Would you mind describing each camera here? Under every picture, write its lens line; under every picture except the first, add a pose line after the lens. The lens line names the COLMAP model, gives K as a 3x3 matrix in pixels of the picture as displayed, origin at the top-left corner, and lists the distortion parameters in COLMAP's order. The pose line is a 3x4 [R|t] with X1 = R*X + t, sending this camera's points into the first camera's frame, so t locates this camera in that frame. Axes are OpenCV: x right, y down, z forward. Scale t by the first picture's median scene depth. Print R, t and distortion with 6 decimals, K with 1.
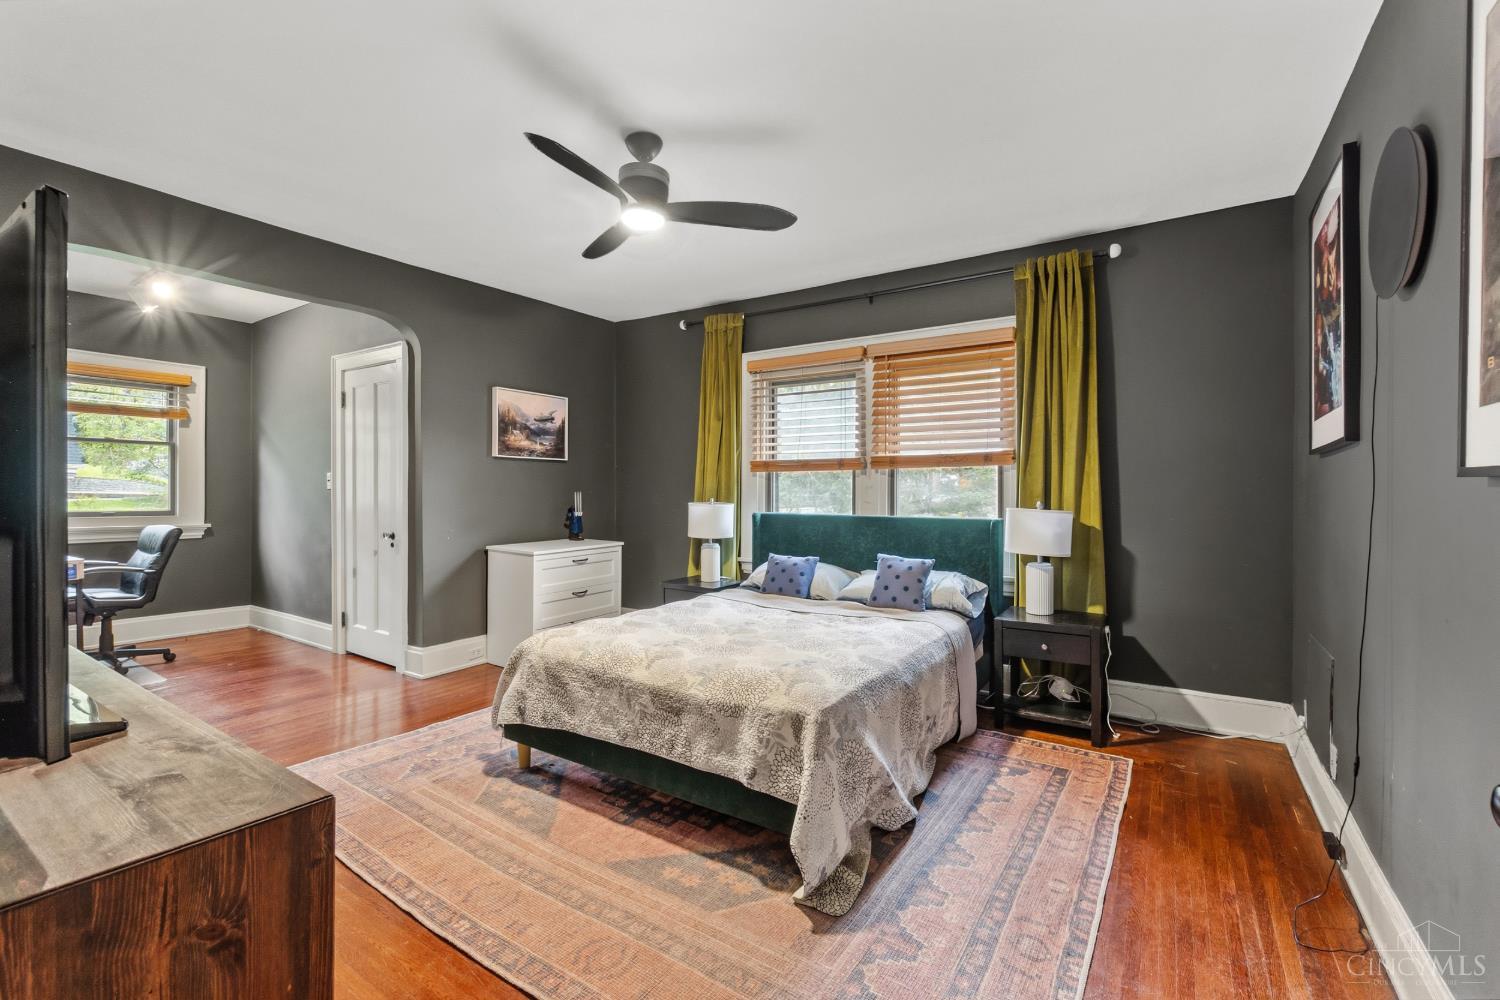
lens RADIAL K [[651.2, 0, 744.9], [0, 651.2, 494.0], [0, 0, 1]] dist [-0.006926, 0.000491]
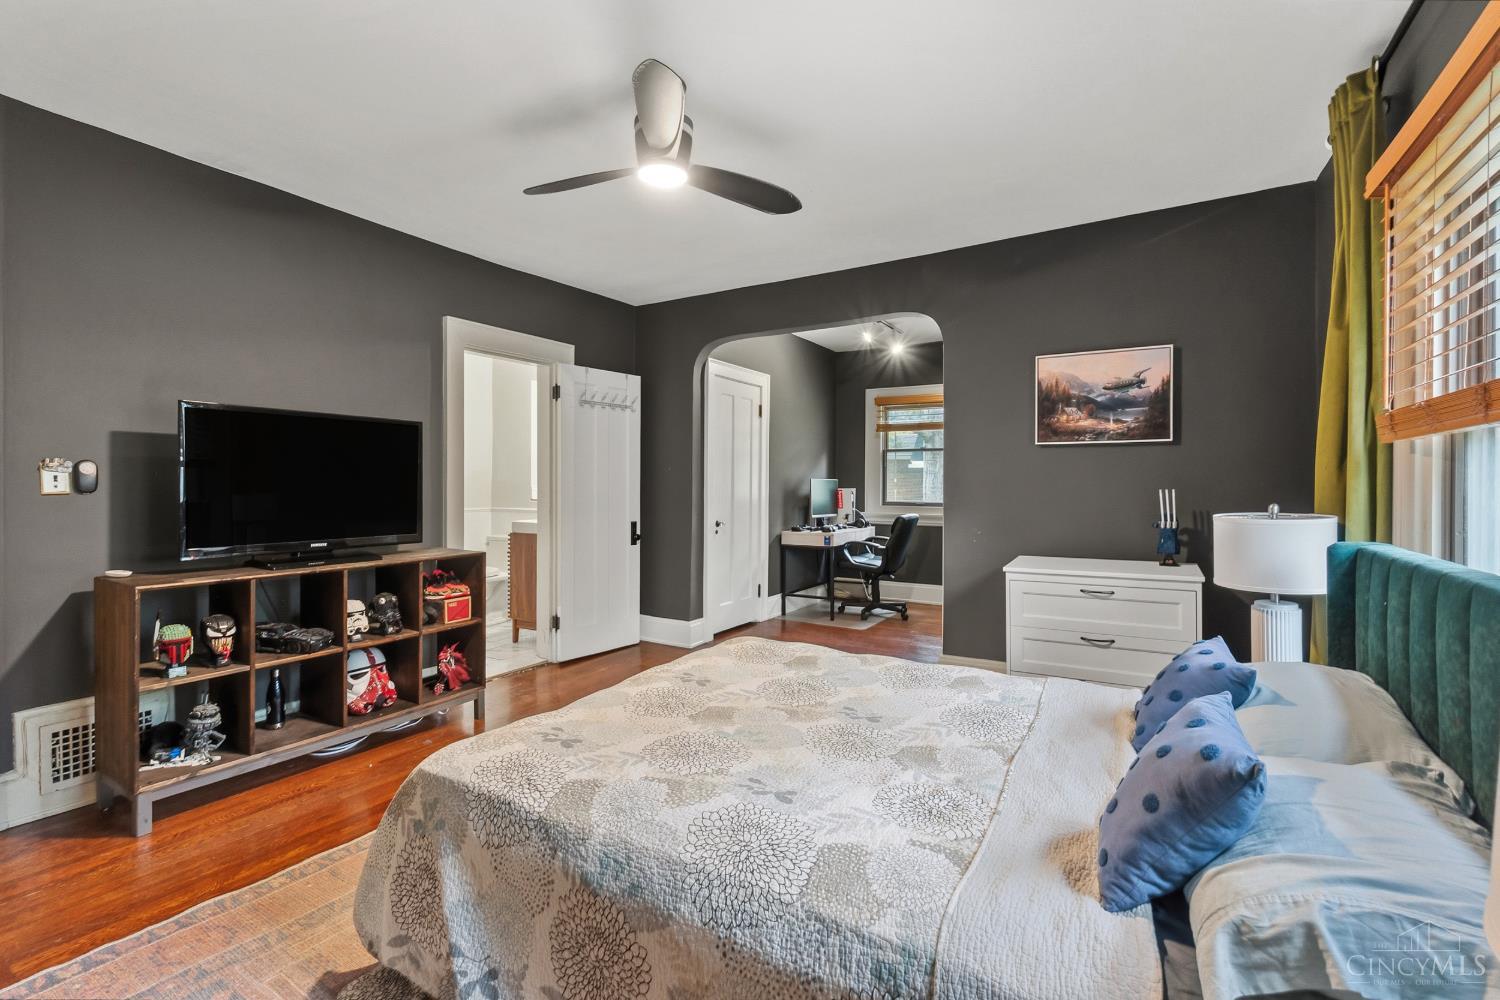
lens RADIAL K [[651.2, 0, 745.5], [0, 651.2, 490.1], [0, 0, 1]] dist [-0.006926, 0.000491]
pose [[0.026632, 0.006966, -0.999621, 0.382197], [-0.007821, 0.999947, 0.006760, -0.003988], [0.999615, 0.007638, 0.026685, 0.590463]]
